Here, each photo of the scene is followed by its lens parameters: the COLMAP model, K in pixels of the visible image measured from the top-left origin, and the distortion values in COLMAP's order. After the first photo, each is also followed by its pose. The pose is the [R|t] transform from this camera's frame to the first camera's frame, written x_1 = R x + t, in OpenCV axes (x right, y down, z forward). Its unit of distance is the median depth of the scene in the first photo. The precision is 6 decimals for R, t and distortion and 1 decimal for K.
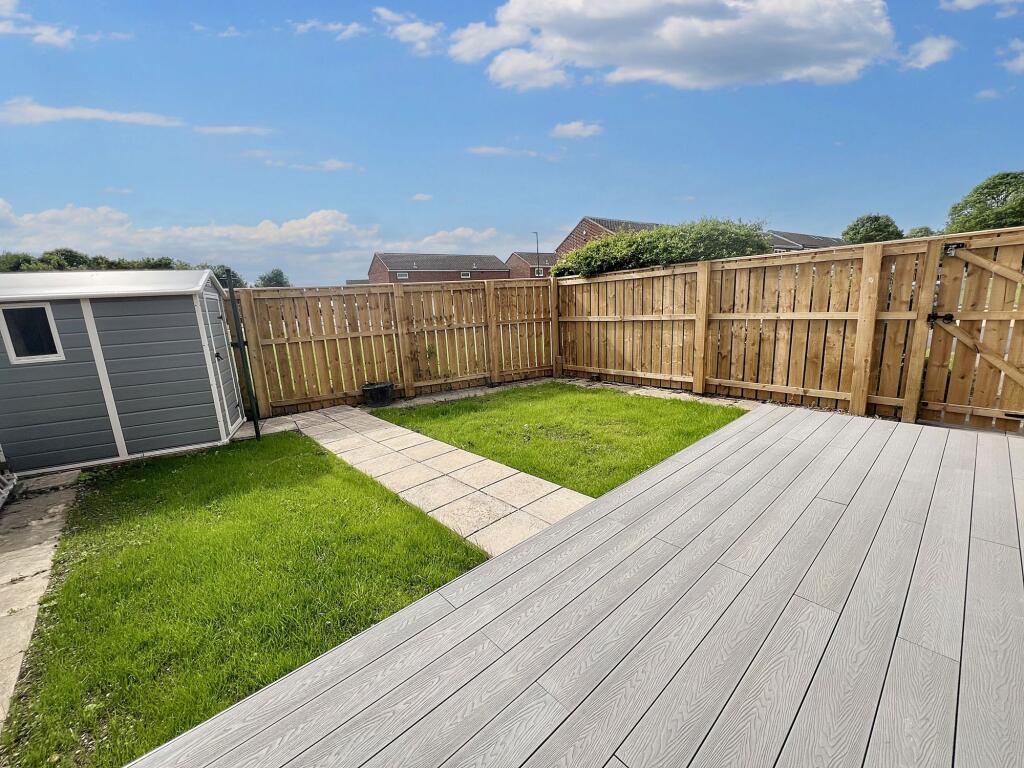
lens RADIAL K [[409.7, 0, 508.8], [0, 409.7, 382.0], [0, 0, 1]] dist [-0.000511, -0.000490]
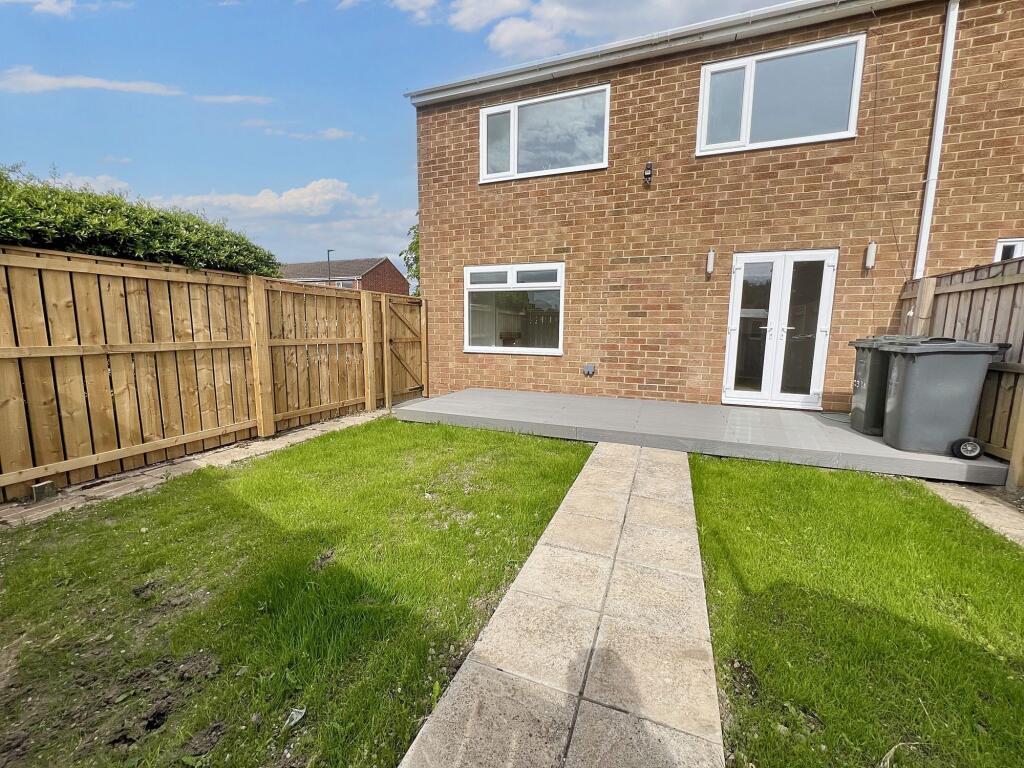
lens RADIAL K [[409.7, 0, 511.3], [0, 409.7, 384.5], [0, 0, 1]] dist [-0.000511, -0.000490]
pose [[-0.466638, -0.056107, 0.882667, -0.450980], [0.198647, 0.965840, 0.166412, -0.105159], [-0.861851, 0.252994, -0.439552, 0.868545]]
